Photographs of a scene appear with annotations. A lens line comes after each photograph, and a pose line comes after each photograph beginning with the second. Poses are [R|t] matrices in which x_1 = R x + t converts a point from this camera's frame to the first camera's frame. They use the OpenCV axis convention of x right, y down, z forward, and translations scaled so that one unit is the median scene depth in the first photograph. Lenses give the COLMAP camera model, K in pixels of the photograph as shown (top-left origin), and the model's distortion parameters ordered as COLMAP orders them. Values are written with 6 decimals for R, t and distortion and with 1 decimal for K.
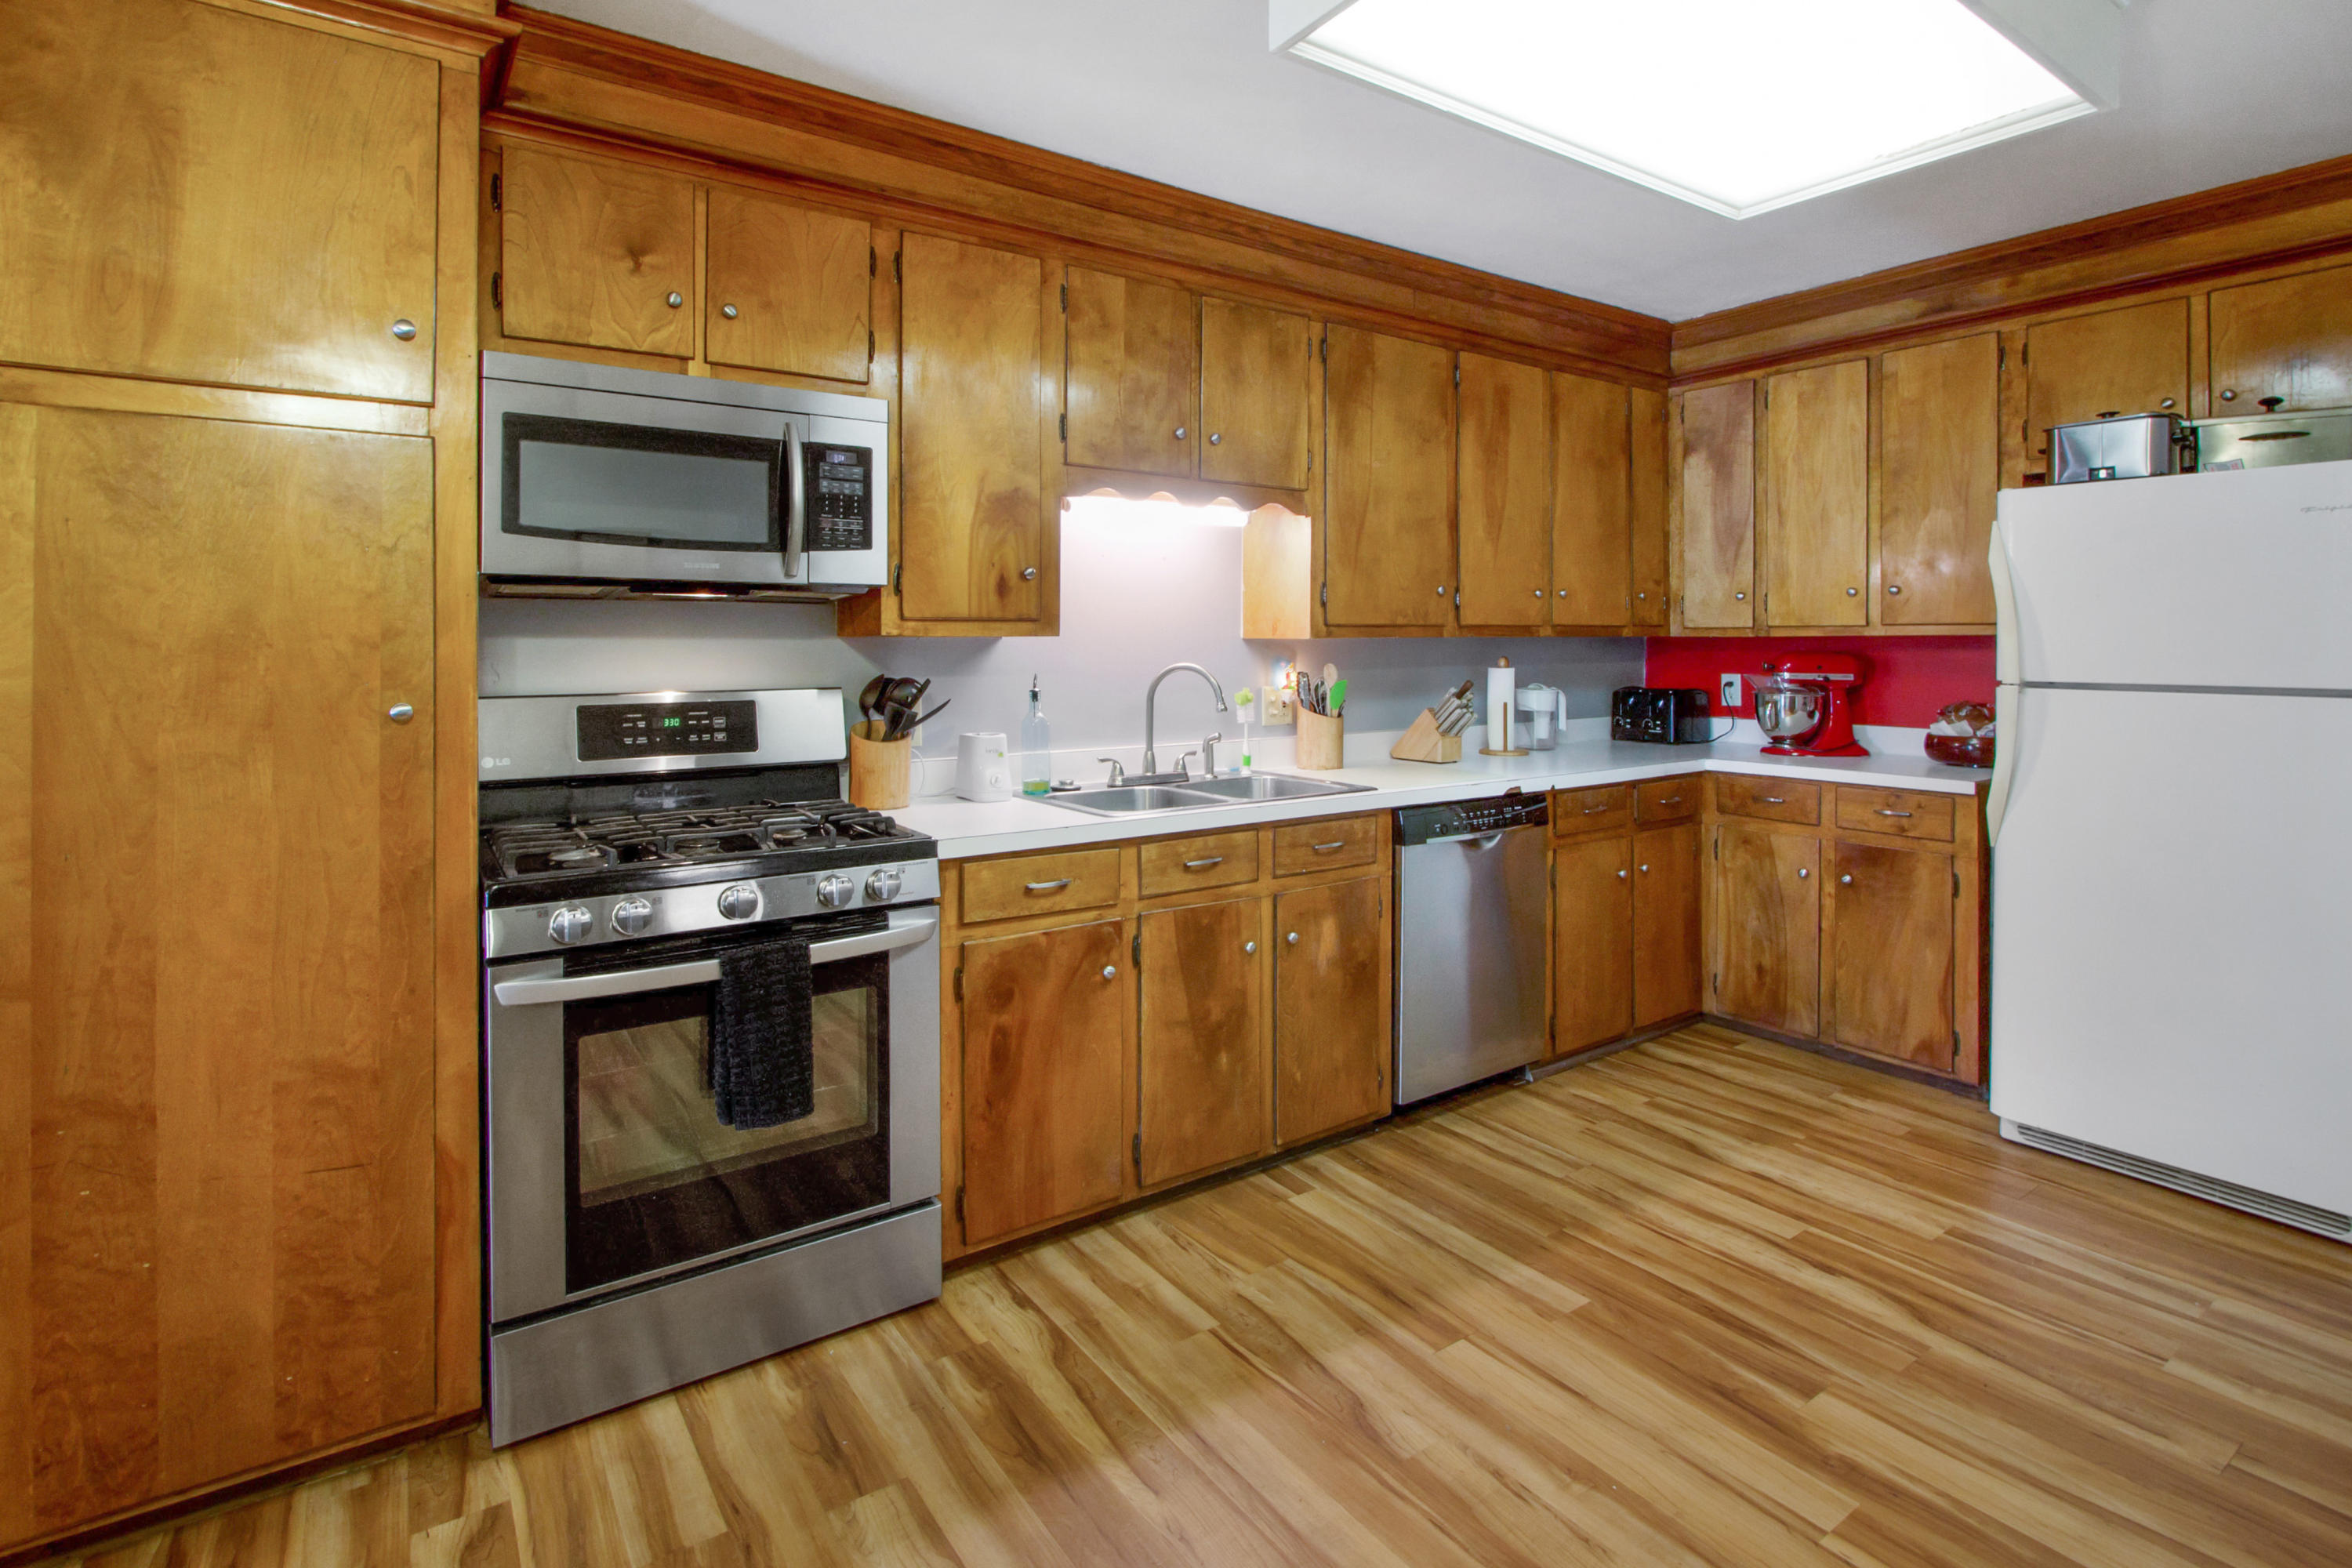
lens RADIAL K [[1156.5, 0, 1179.7], [0, 1156.5, 643.0], [0, 0, 1]] dist [-0.014064, 0.000461]
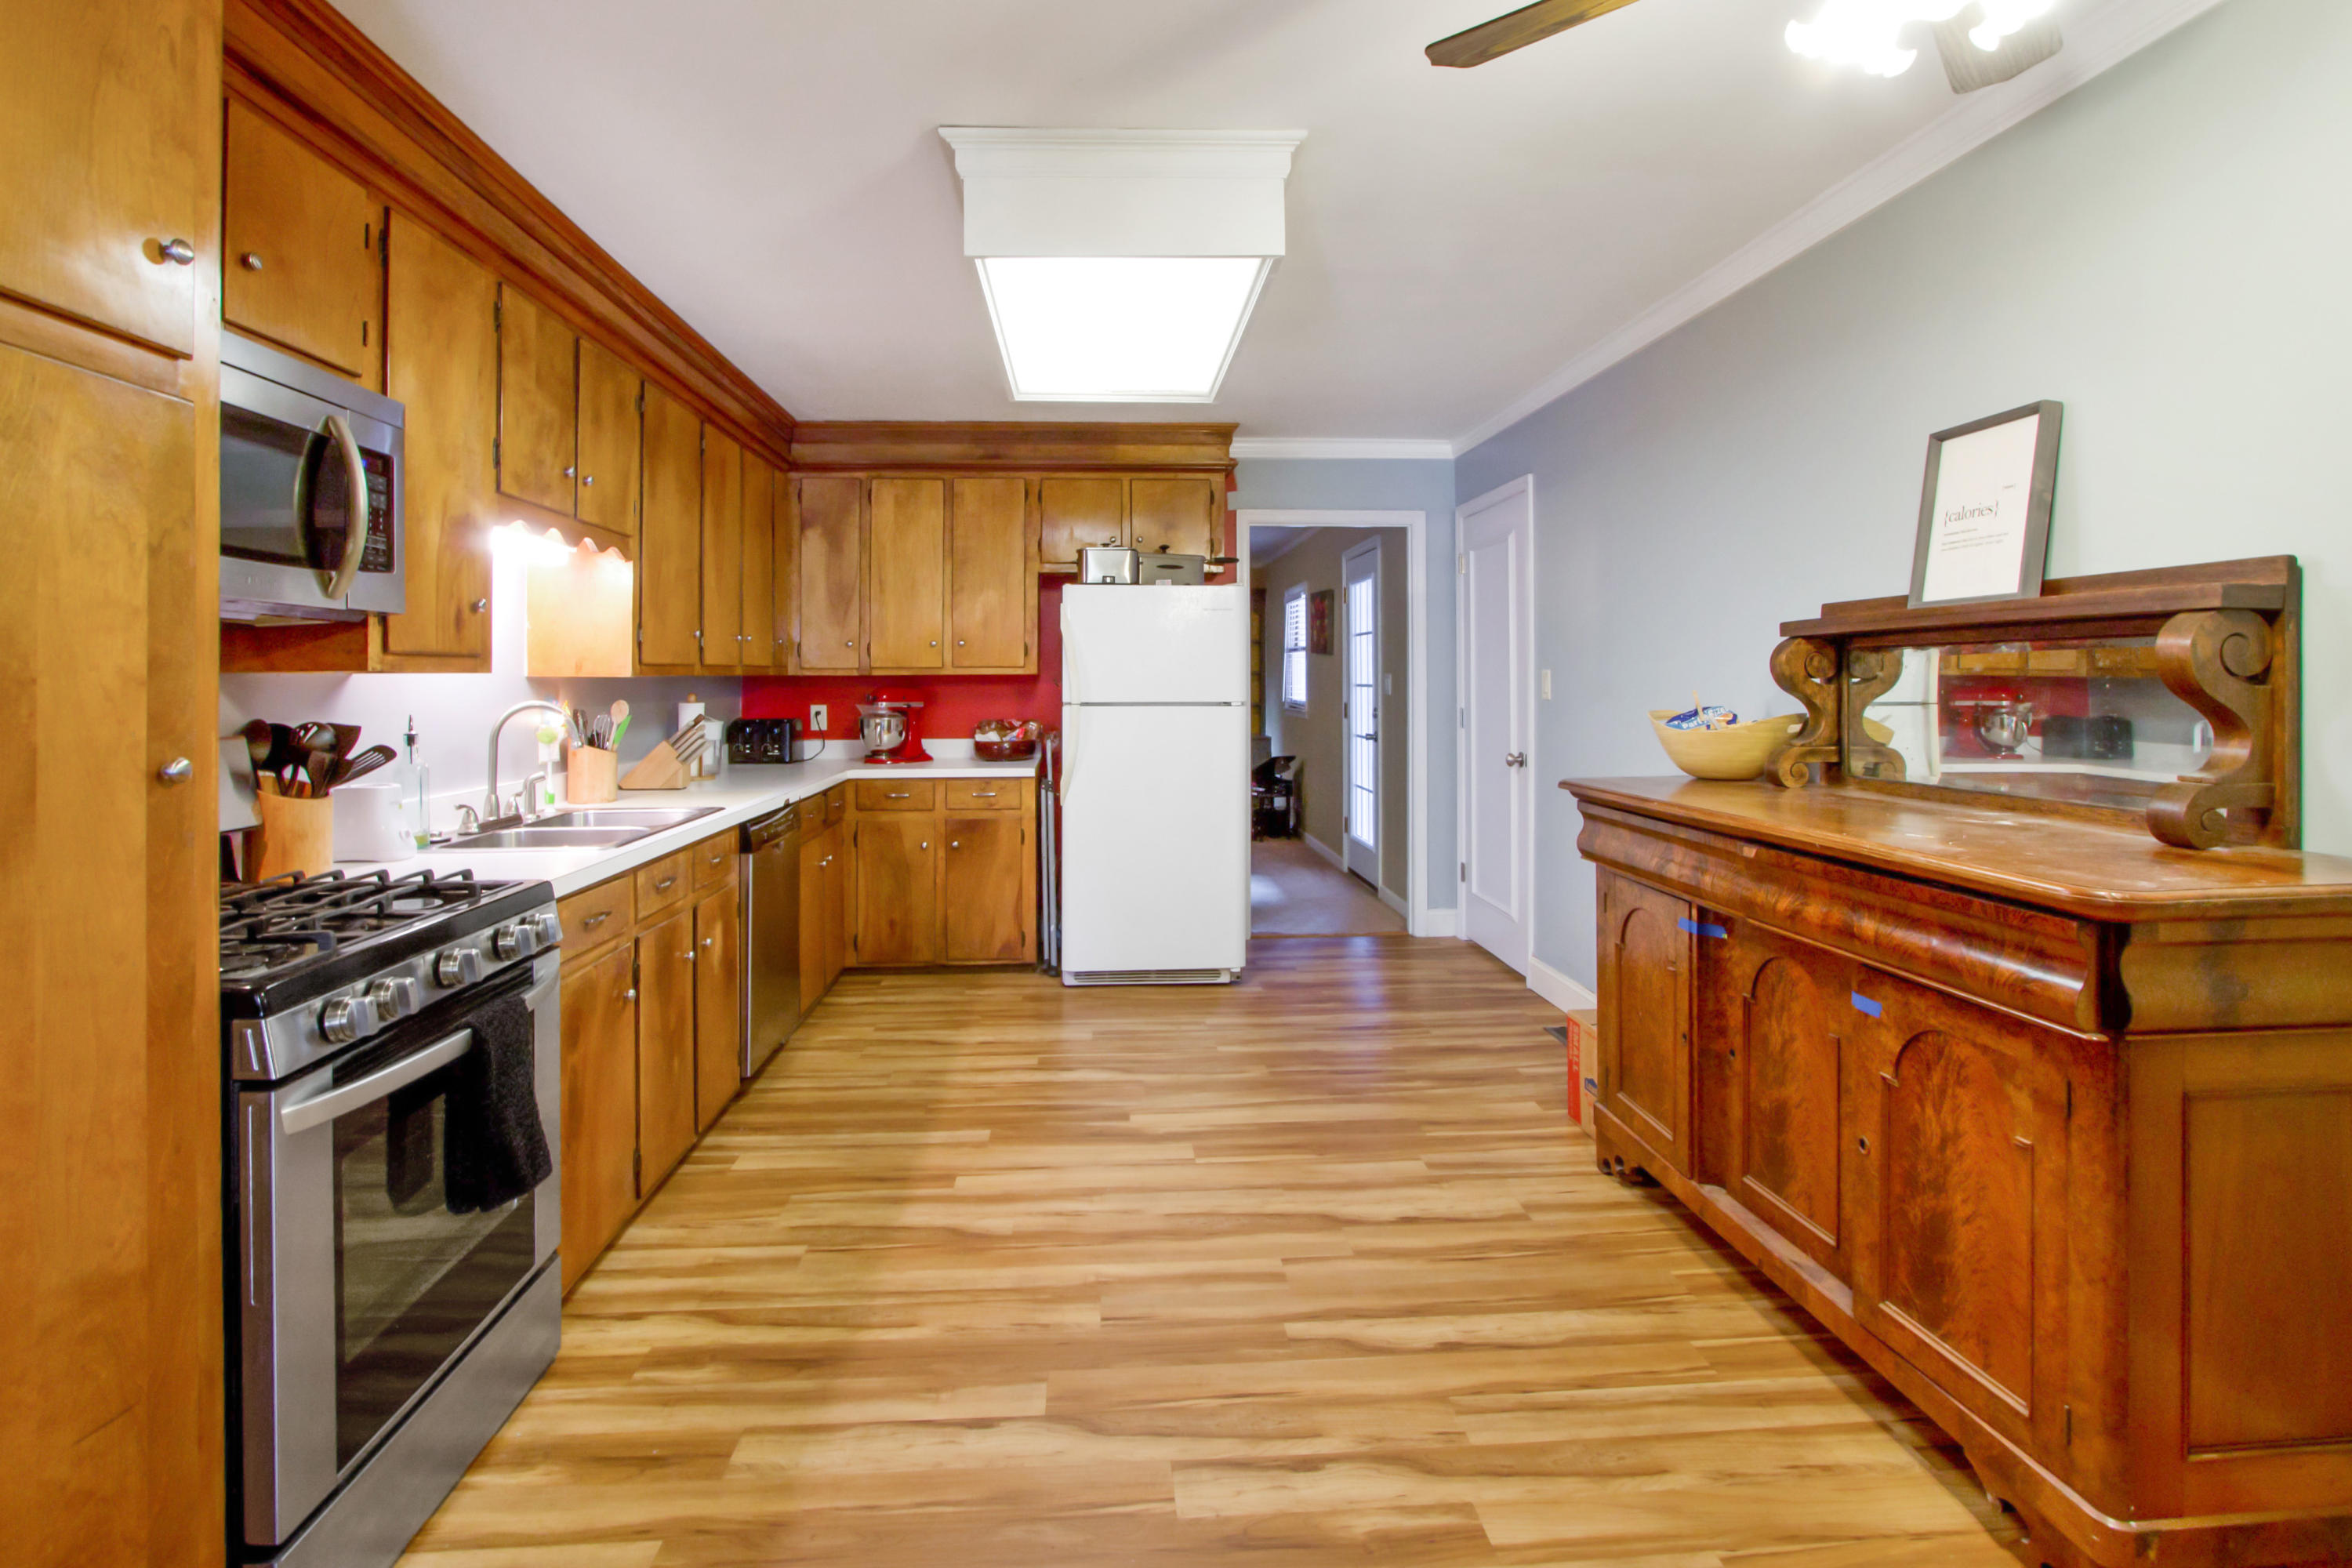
lens RADIAL K [[1128.3, 0, 1171.4], [0, 1128.3, 682.5], [0, 0, 1]] dist [-0.002293, 0.000017]
pose [[0.520475, -0.003333, 0.853870, -0.535447], [0.004250, 0.999990, 0.001313, 0.002978], [-0.853866, 0.002945, 0.520484, 0.042548]]
